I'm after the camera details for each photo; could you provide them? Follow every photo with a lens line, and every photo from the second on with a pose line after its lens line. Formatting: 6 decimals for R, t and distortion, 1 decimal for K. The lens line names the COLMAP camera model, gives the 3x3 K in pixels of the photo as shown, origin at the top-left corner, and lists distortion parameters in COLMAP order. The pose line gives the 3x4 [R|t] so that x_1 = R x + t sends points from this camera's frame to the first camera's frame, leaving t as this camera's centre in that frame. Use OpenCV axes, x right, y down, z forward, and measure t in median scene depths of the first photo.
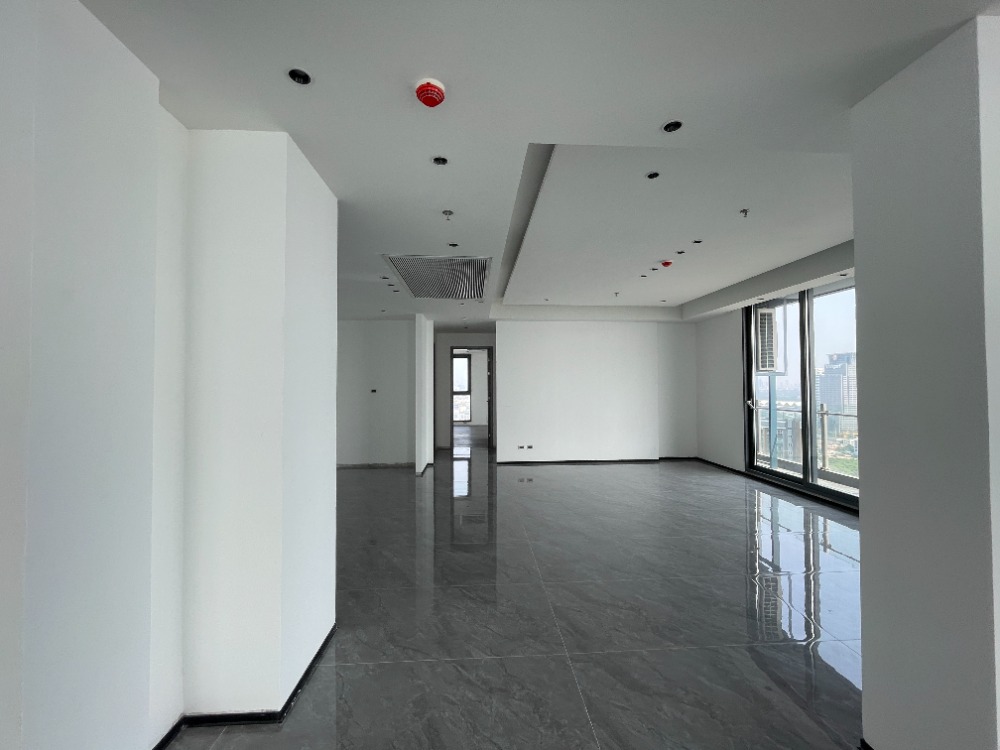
lens RADIAL K [[402.0, 0, 500.0], [0, 402.0, 375.0], [0, 0, 1]] dist [-0.005128, 0.000212]
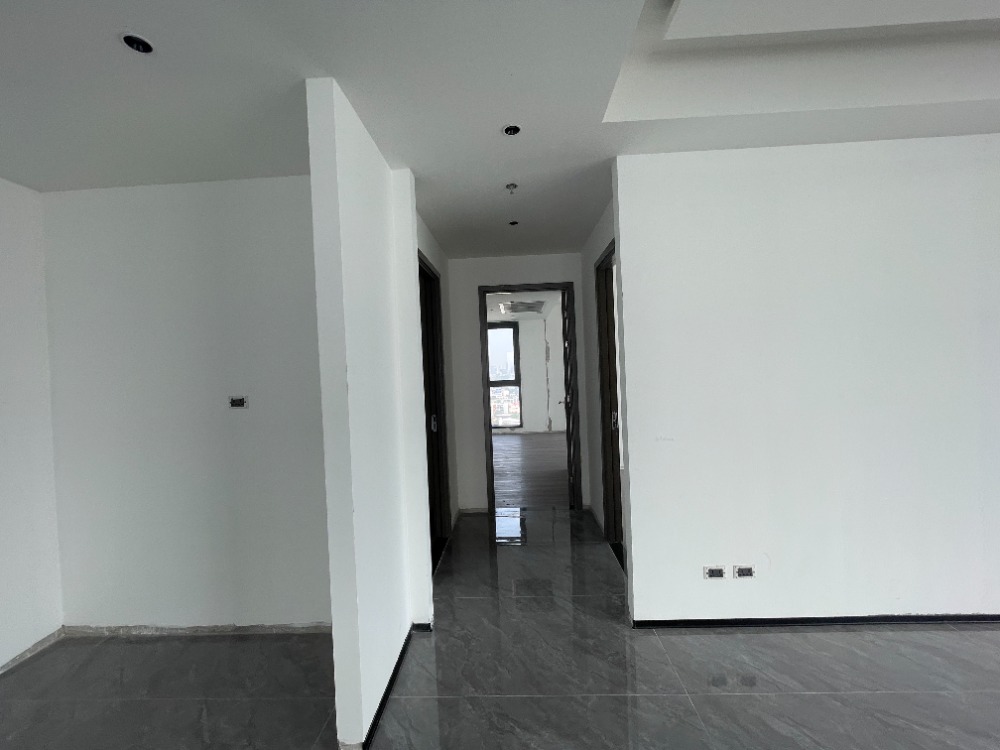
lens RADIAL K [[404.1, 0, 500.9], [0, 404.1, 373.4], [0, 0, 1]] dist [-0.001524, 0.000302]
pose [[0.994377, -0.033735, -0.100383, -0.052019], [0.037275, 0.998740, 0.033604, 0.009963], [0.099123, -0.037157, 0.994381, 0.499299]]
